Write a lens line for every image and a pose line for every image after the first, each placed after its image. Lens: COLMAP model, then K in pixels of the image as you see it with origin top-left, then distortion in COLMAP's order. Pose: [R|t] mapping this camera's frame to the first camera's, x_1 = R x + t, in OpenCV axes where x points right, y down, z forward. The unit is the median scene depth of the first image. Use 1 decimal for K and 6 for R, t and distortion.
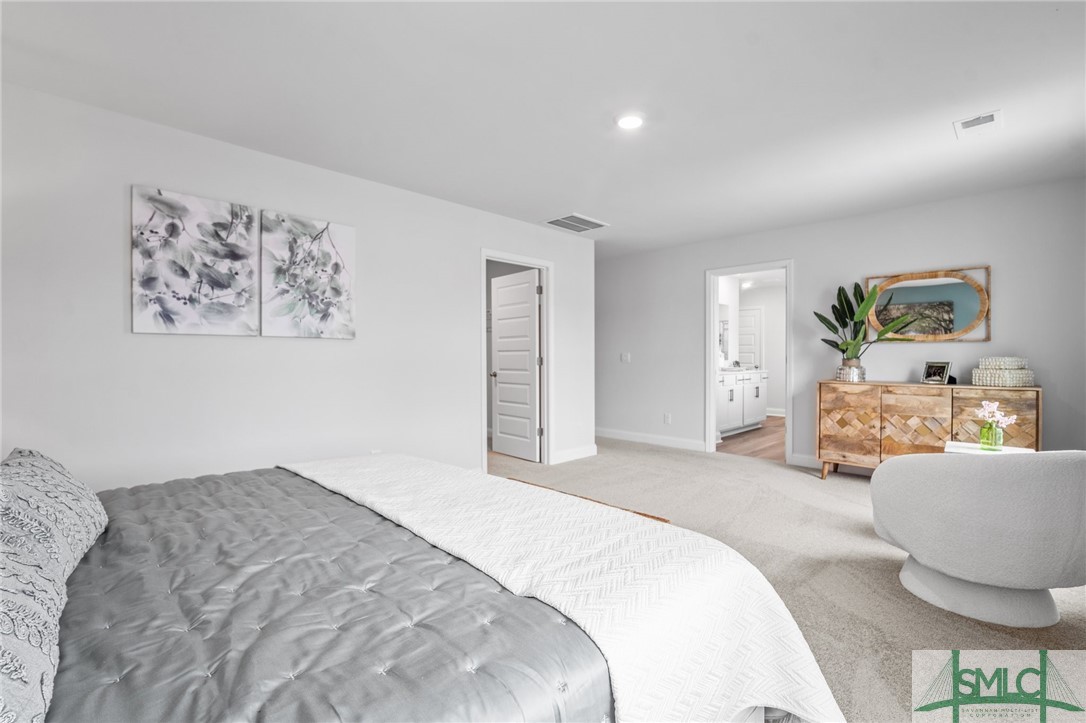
lens RADIAL K [[483.5, 0, 545.7], [0, 483.5, 362.0], [0, 0, 1]] dist [-0.008852, 0.002020]
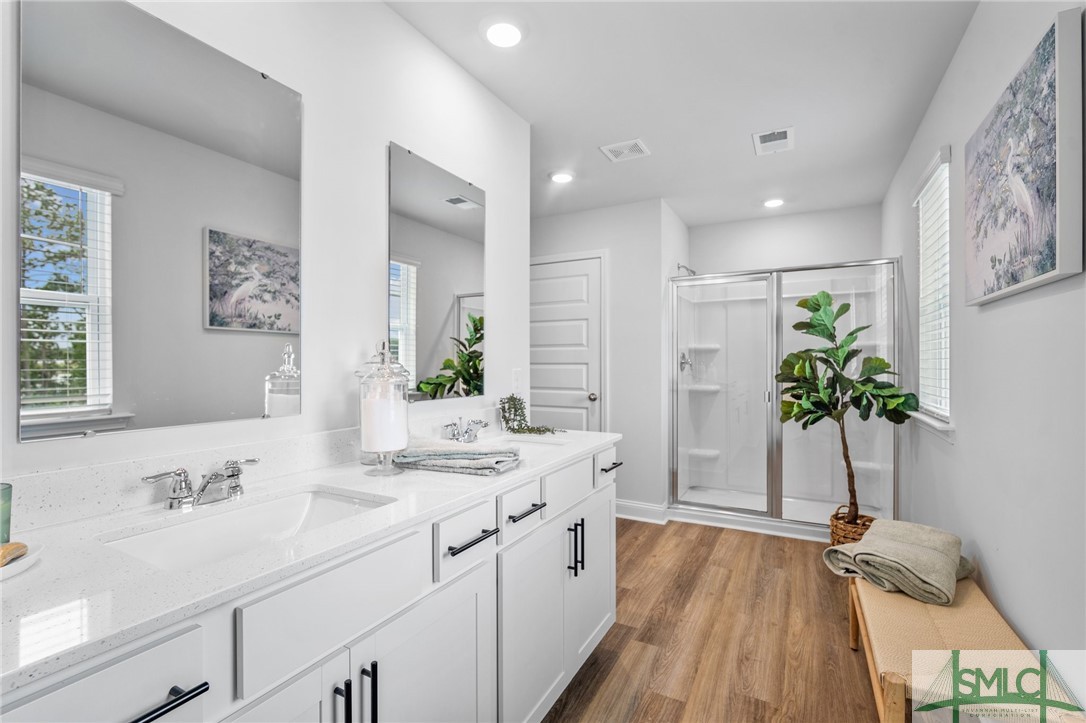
lens RADIAL K [[483.5, 0, 542.3], [0, 483.5, 365.6], [0, 0, 1]] dist [-0.008852, 0.002020]
pose [[0.960994, -0.003870, 0.276543, 0.652156], [0.005899, 0.999961, -0.006504, -0.035263], [-0.276507, 0.007882, 0.960980, 1.425341]]
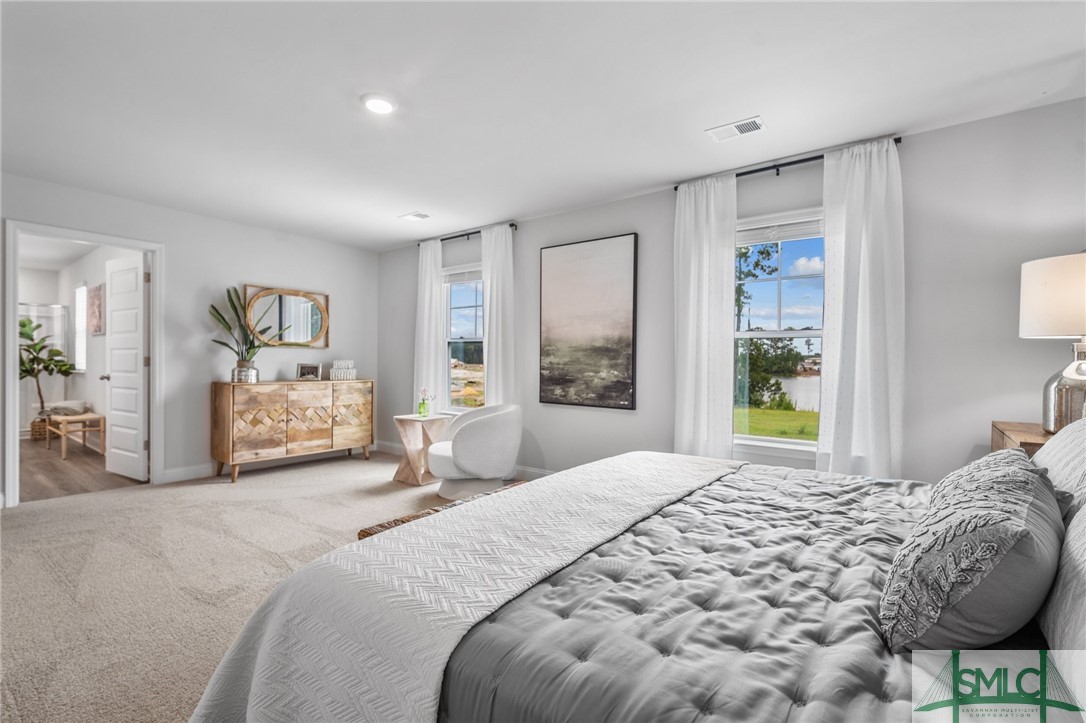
lens RADIAL K [[483.5, 0, 542.8], [0, 483.5, 364.1], [0, 0, 1]] dist [-0.008852, 0.002020]
pose [[-0.127060, -0.004382, 0.991885, -0.516823], [0.001391, 0.999988, 0.004596, -0.003840], [-0.991894, 0.001963, -0.127052, 0.529713]]
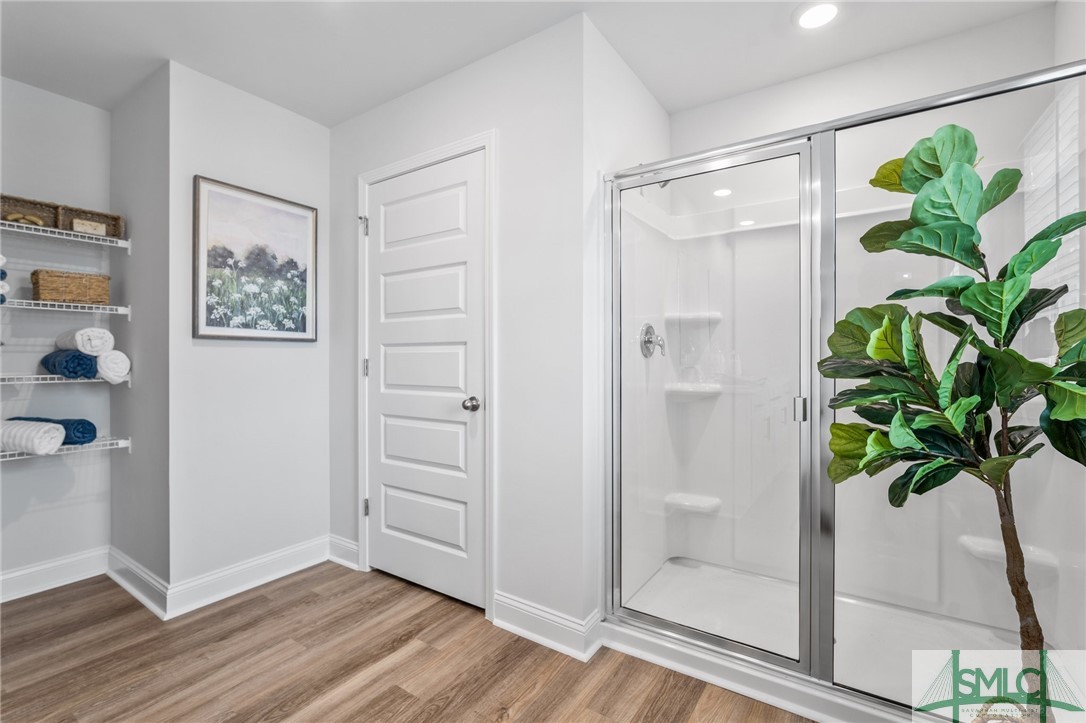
lens RADIAL K [[483.5, 0, 539.9], [0, 483.5, 361.9], [0, 0, 1]] dist [-0.008852, 0.002020]
pose [[0.983085, -0.001610, 0.183142, 0.988529], [0.003340, 0.999953, -0.009135, -0.018895], [-0.183119, 0.009592, 0.983044, 1.787659]]
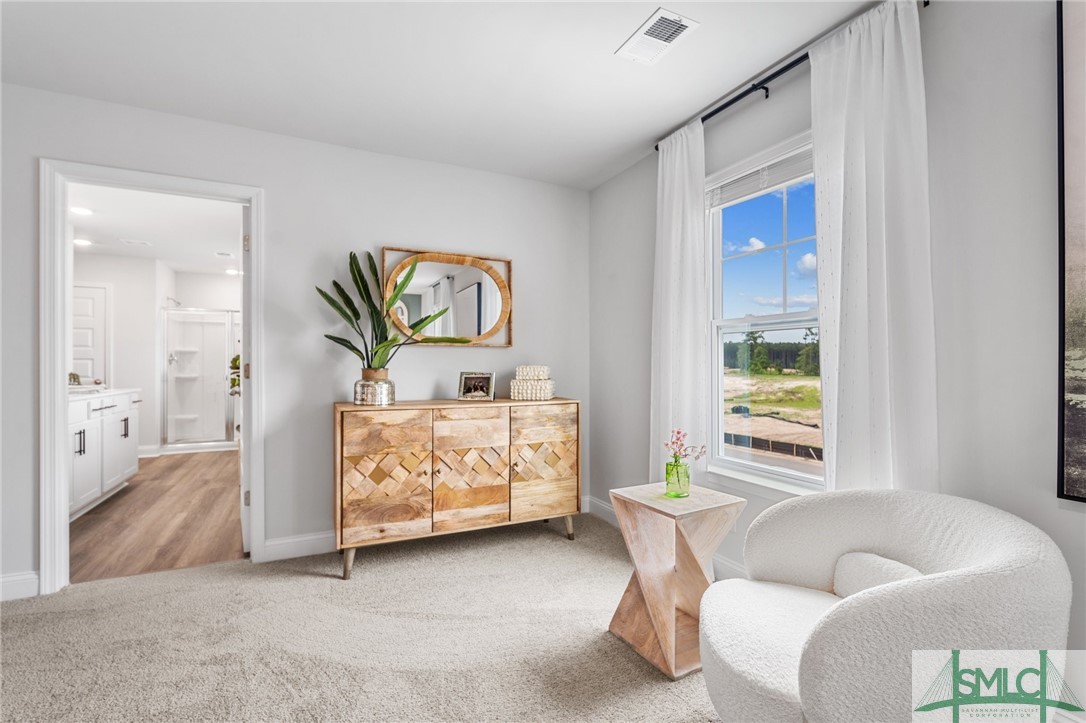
lens RADIAL K [[483.5, 0, 541.8], [0, 483.5, 365.3], [0, 0, 1]] dist [-0.008852, 0.002020]
pose [[0.332038, 0.001798, 0.943264, 0.117602], [0.010150, 0.999933, -0.005479, -0.006026], [-0.943211, 0.011394, 0.331998, 0.625370]]
